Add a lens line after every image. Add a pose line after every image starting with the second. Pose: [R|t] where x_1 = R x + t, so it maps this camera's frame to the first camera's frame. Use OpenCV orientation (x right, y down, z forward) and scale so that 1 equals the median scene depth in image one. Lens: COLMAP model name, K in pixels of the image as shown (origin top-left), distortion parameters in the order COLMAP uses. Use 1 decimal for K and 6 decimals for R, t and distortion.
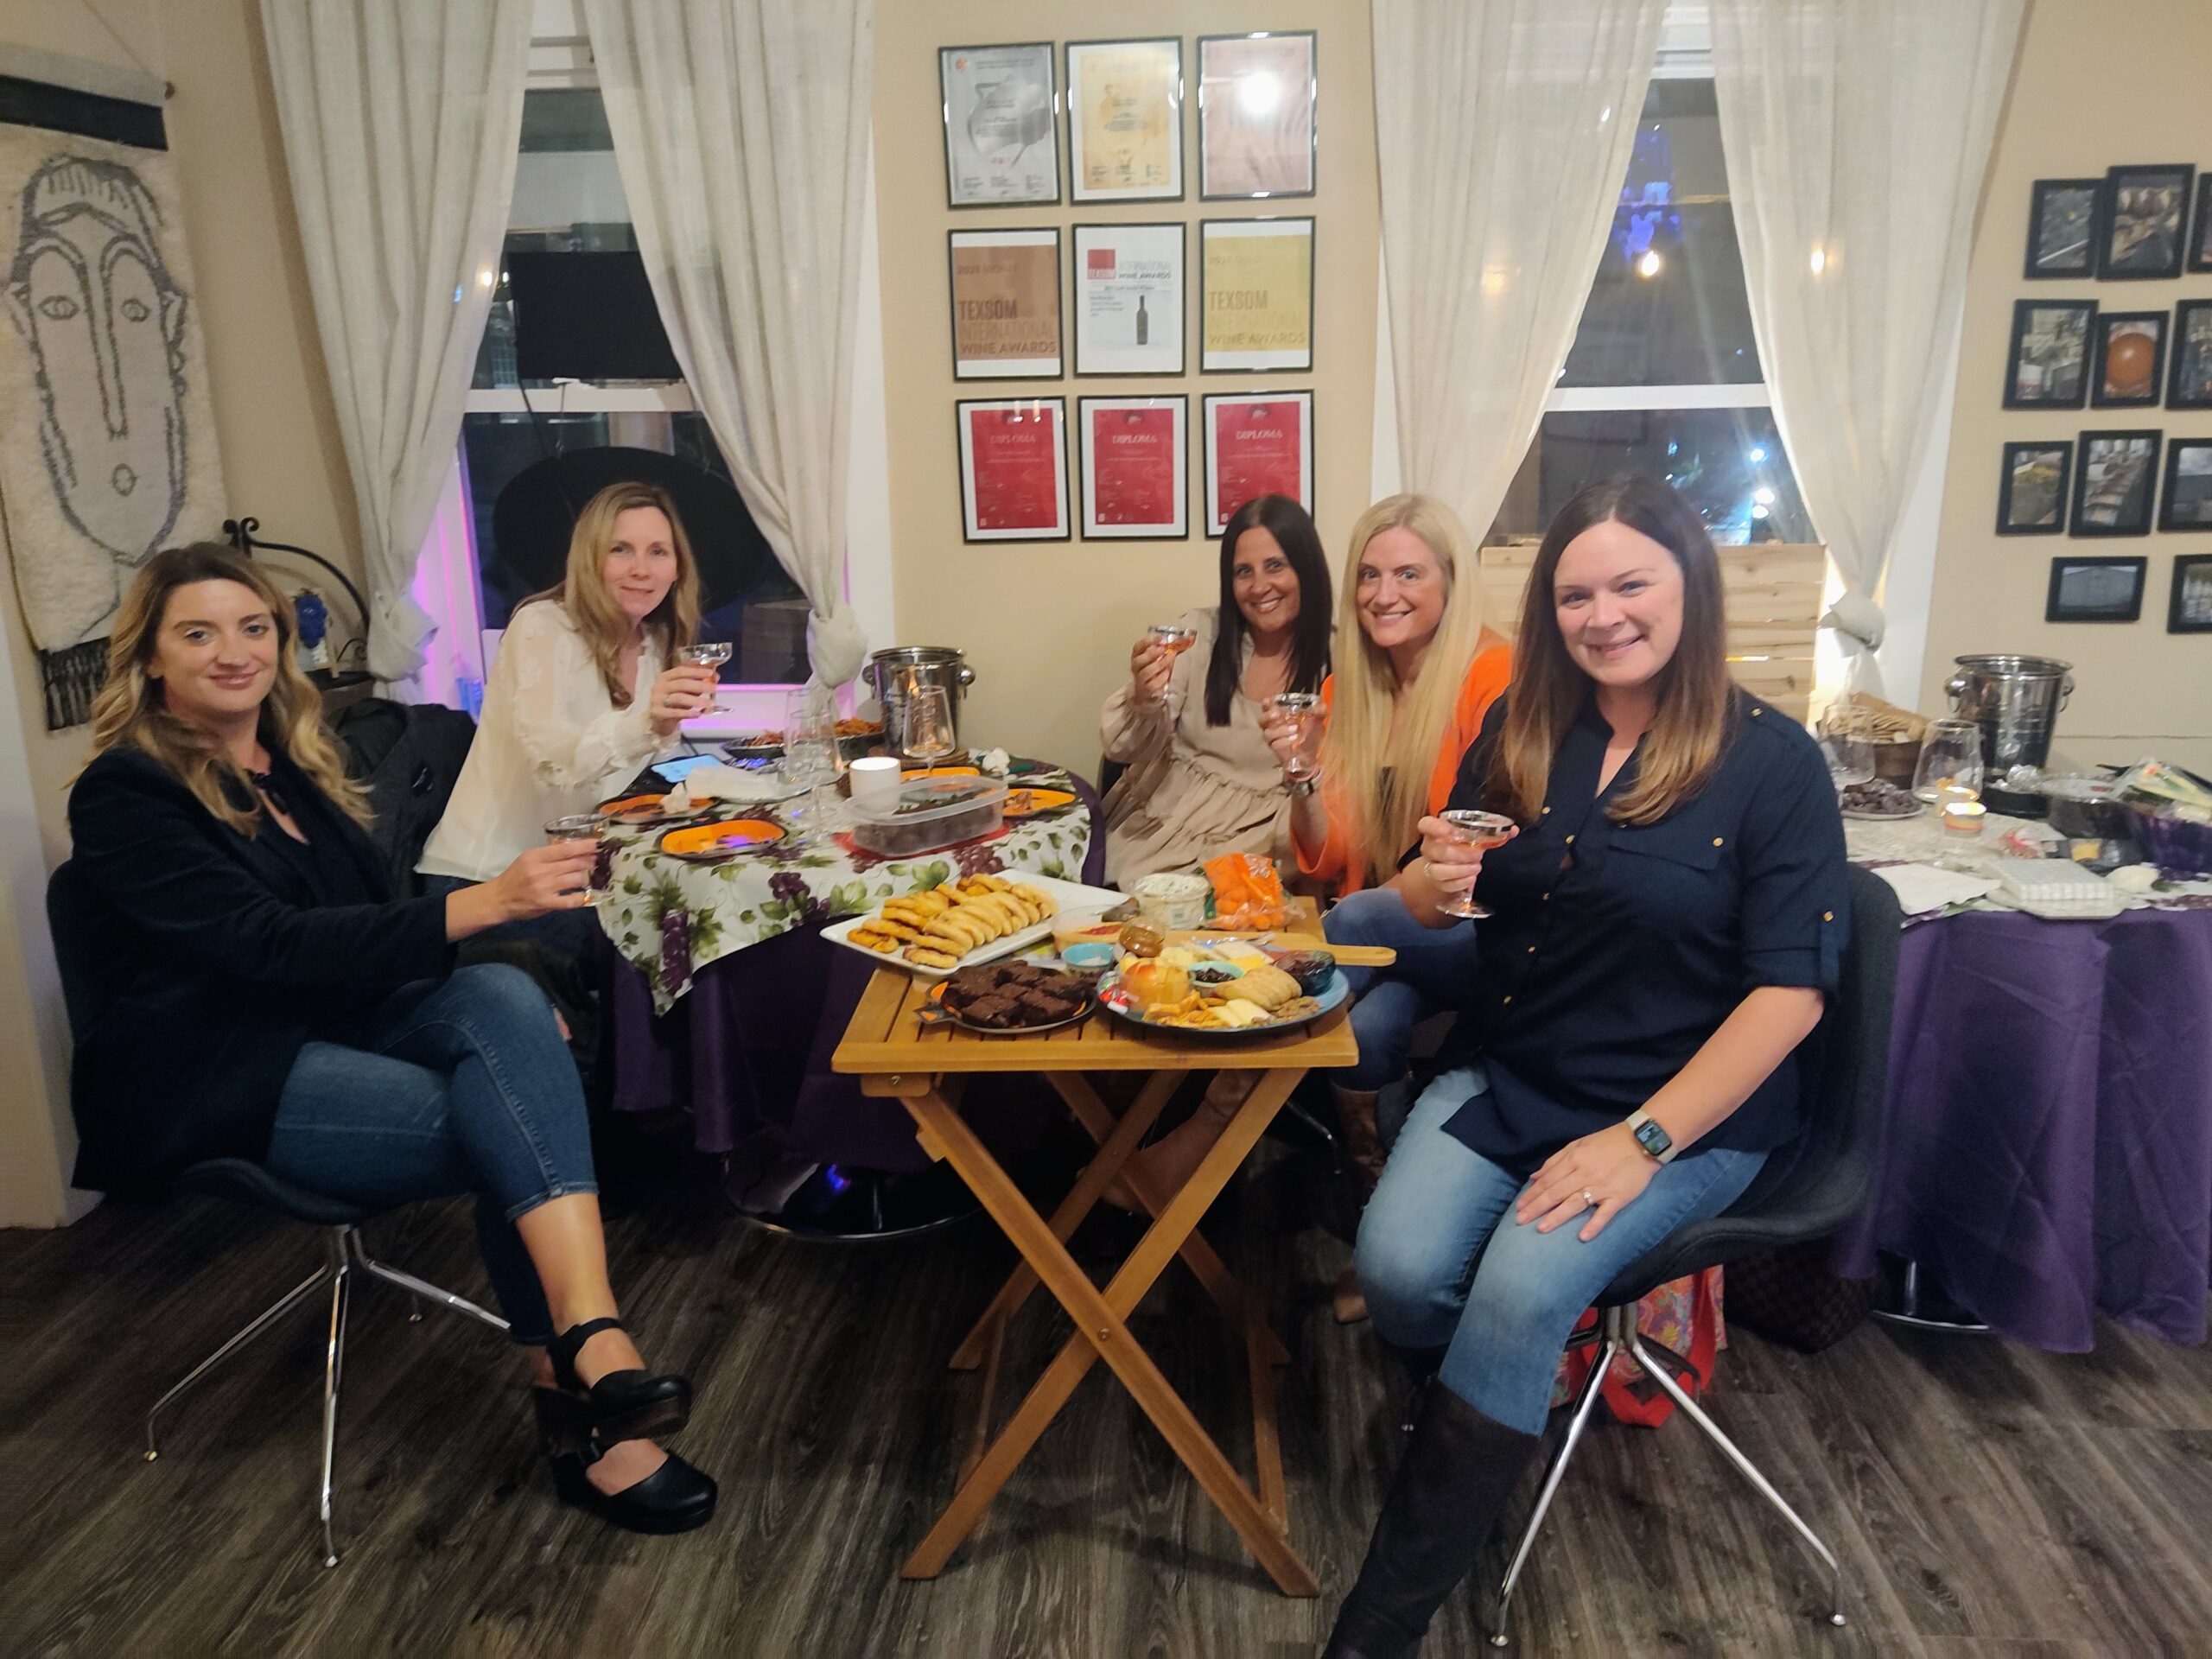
lens RADIAL K [[1630.2, 0, 1128.1], [0, 1630.2, 815.2], [0, 0, 1]] dist [0.074761, -0.085931]
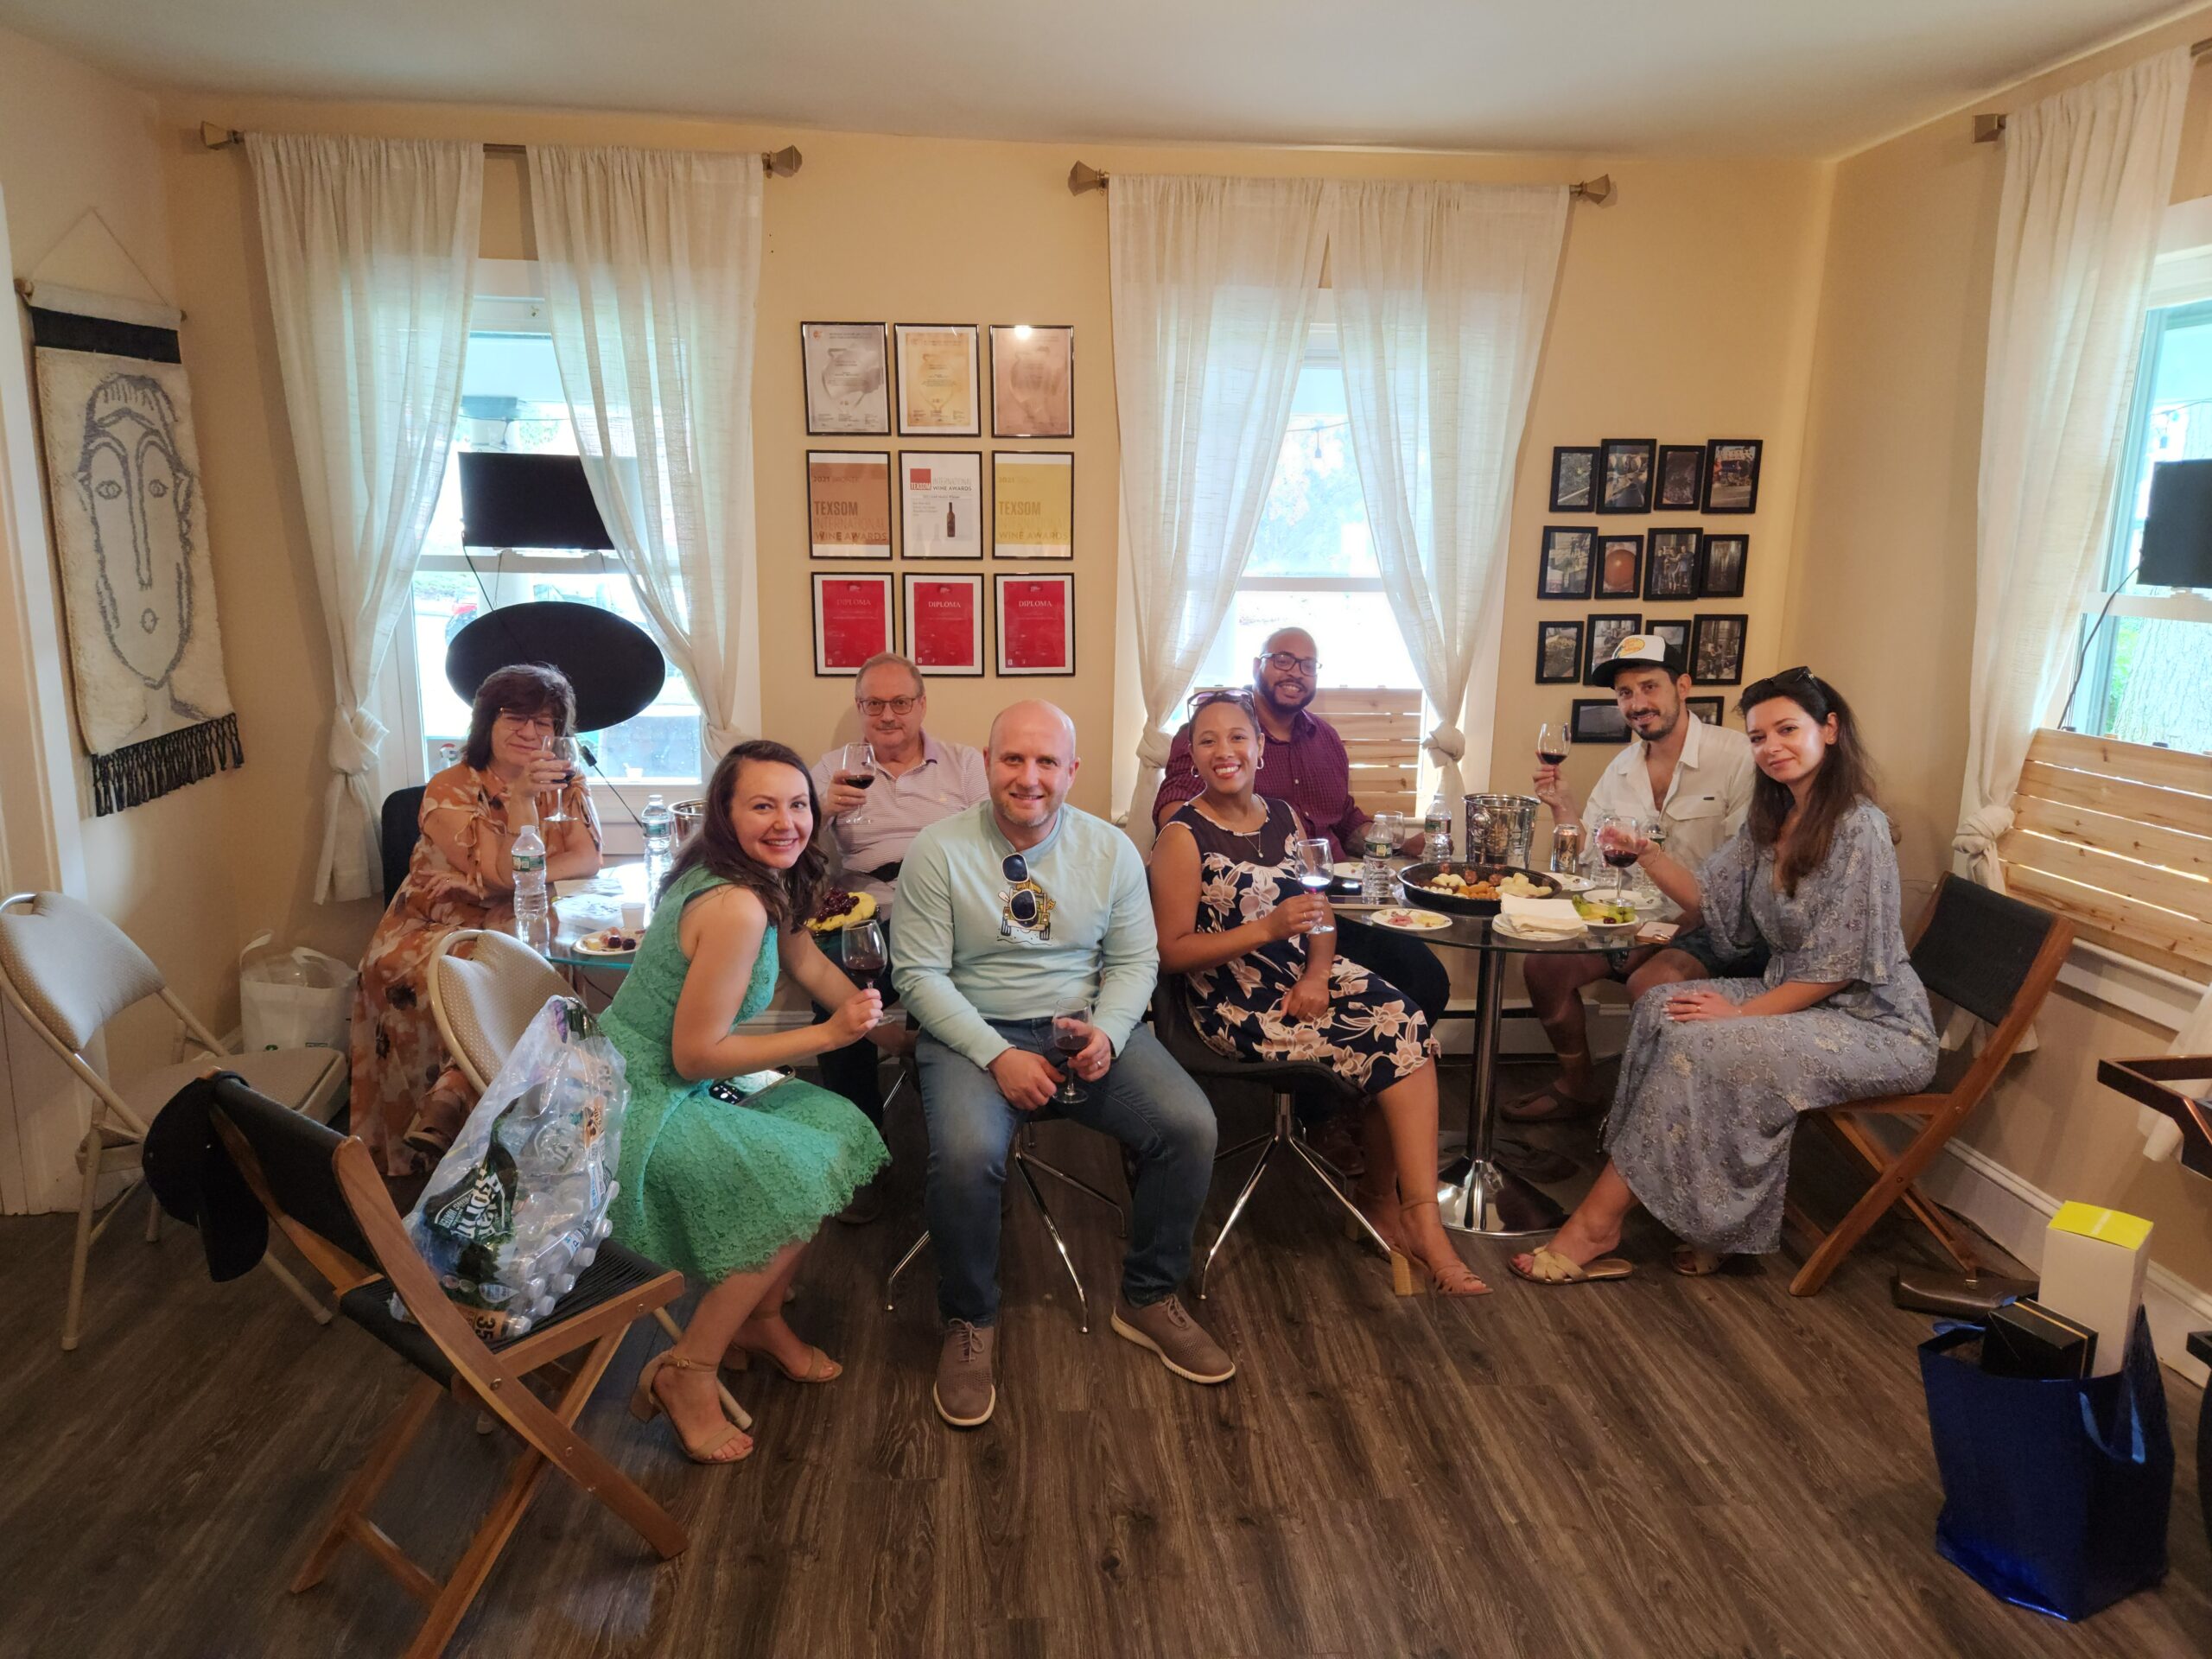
lens RADIAL K [[1492.7, 0, 1097.0], [0, 1492.7, 830.4], [0, 0, 1]] dist [0.082958, -0.048312]
pose [[0.989788, -0.001108, 0.142546, -0.050202], [0.007164, 0.999093, -0.041982, 0.013467], [-0.142370, 0.042575, 0.988898, -0.259083]]
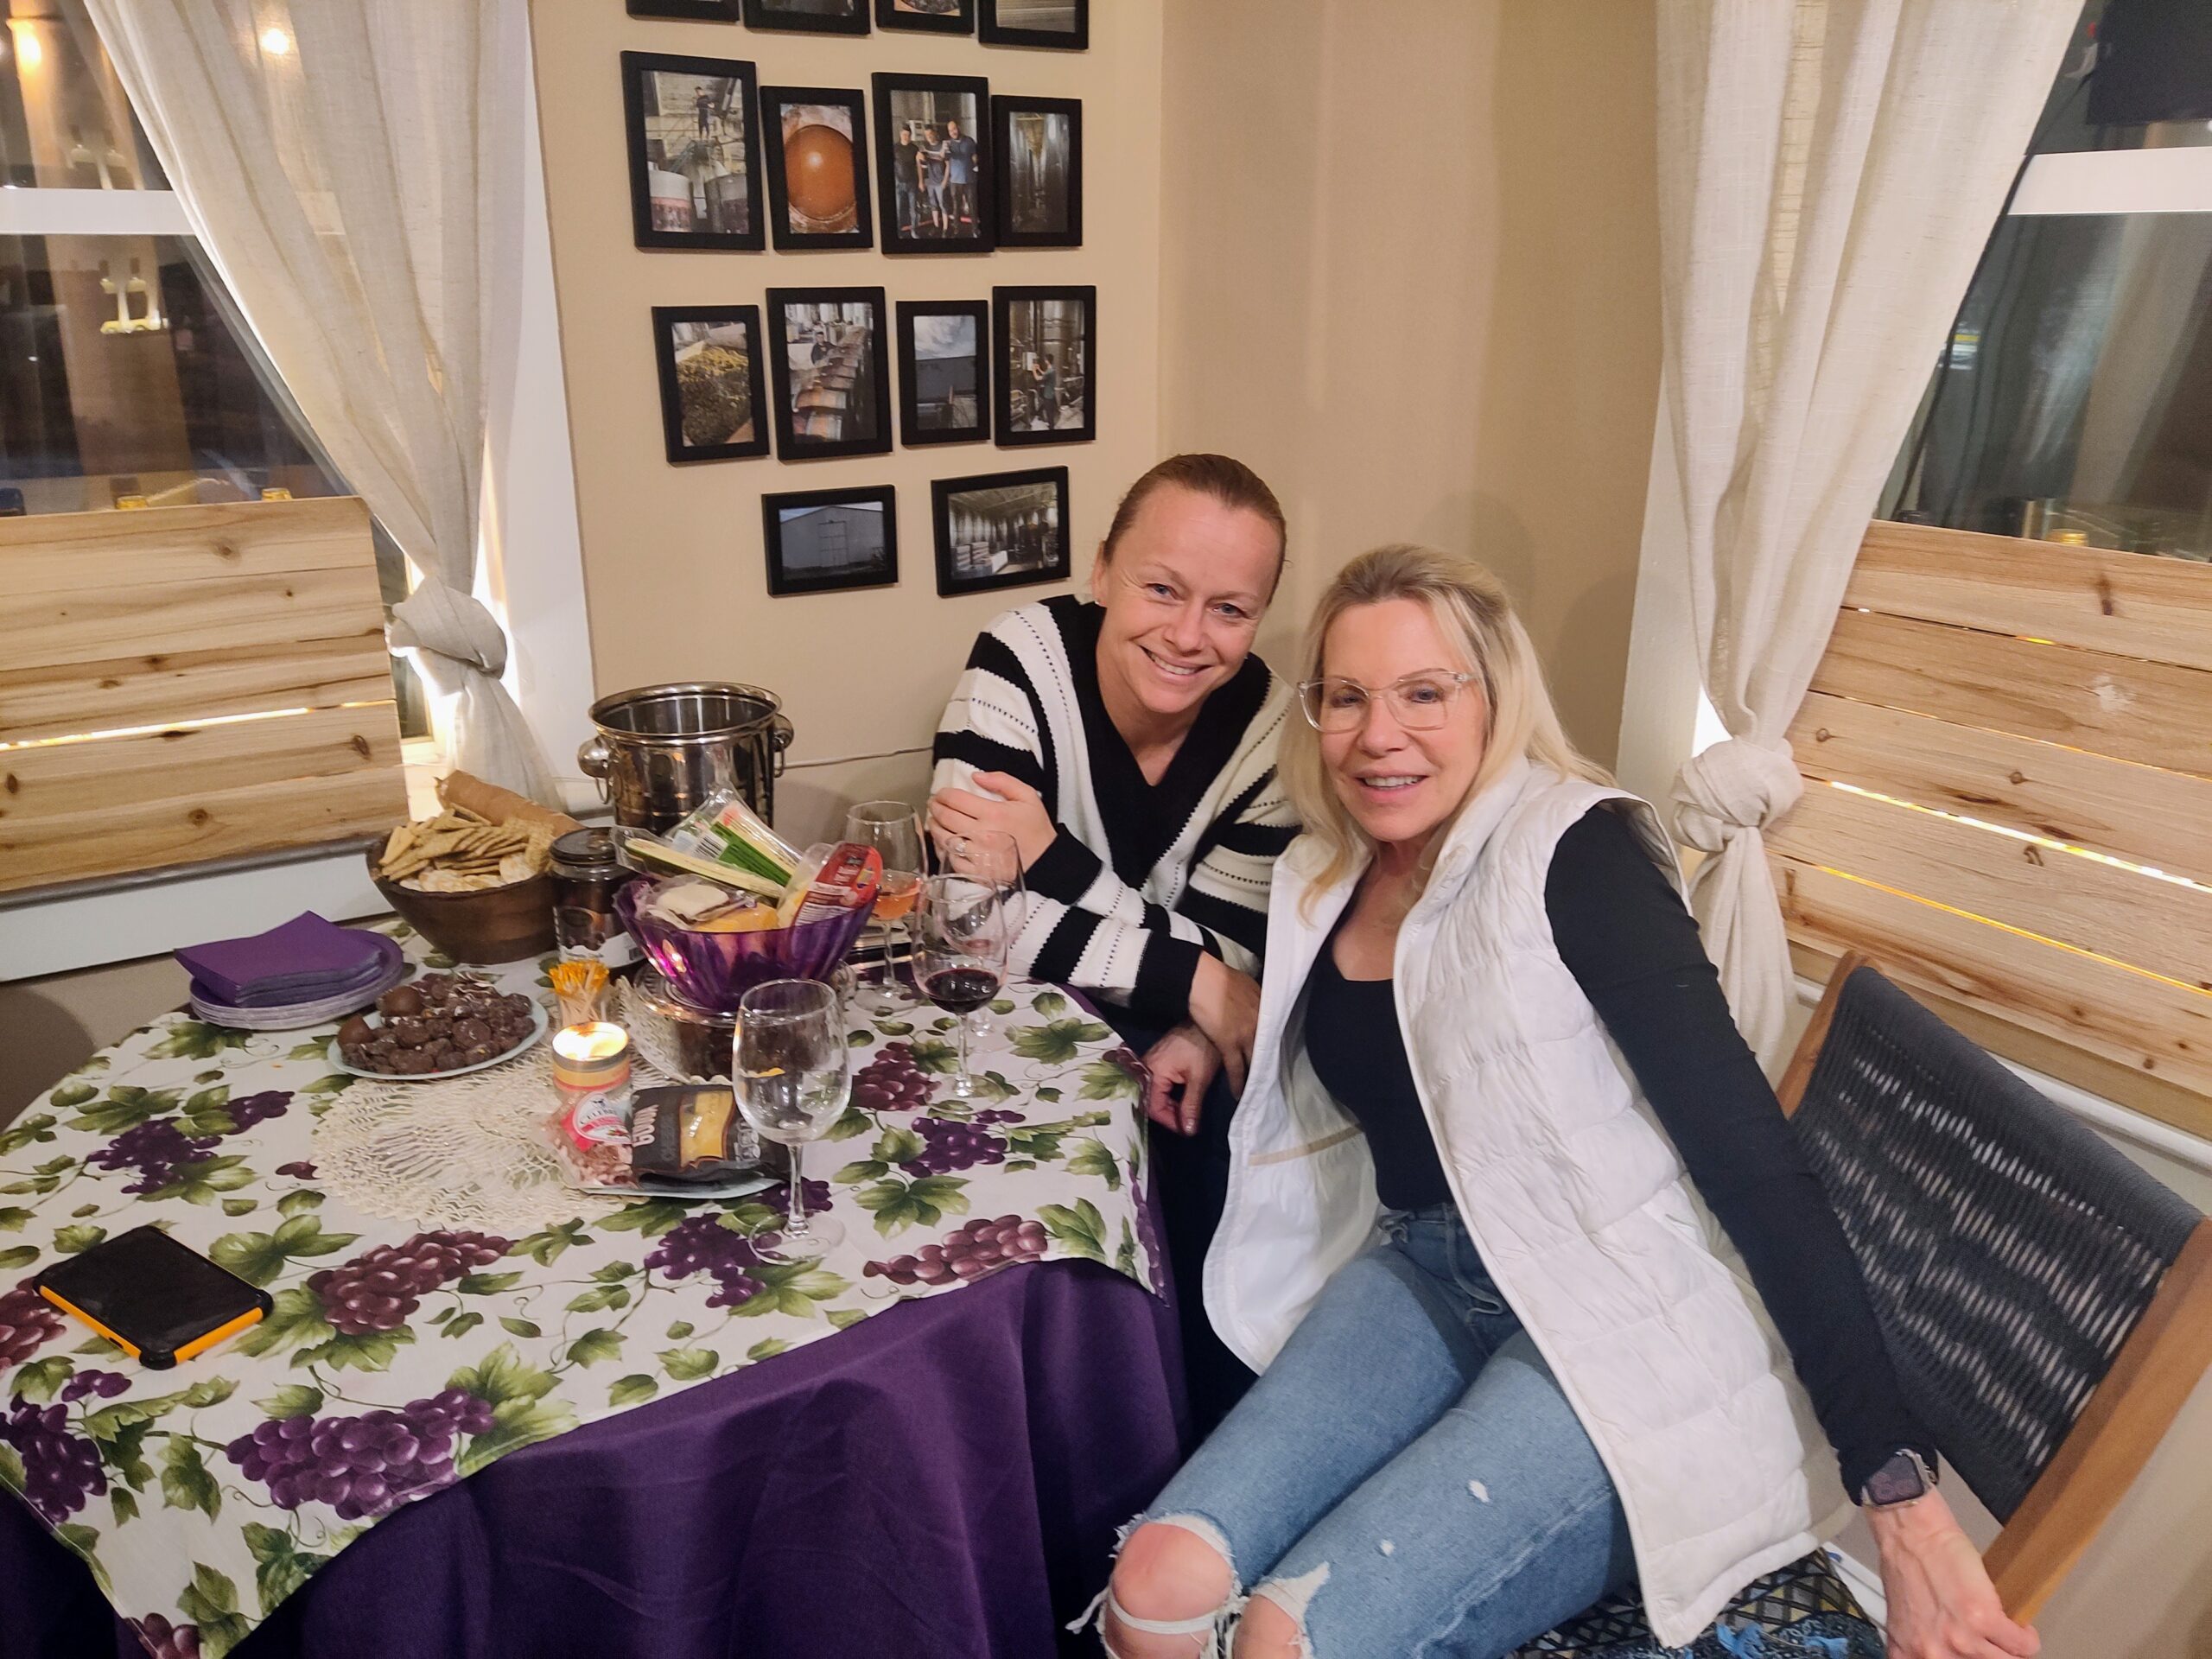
lens RADIAL K [[1630.2, 0, 1088.3], [0, 1630.2, 830.5], [0, 0, 1]] dist [0.074761, -0.085931]
pose [[0.823477, -0.173564, 0.540149, 0.310262], [0.125629, 0.984206, 0.124725, -0.095067], [-0.553265, -0.034849, 0.832276, 0.419045]]
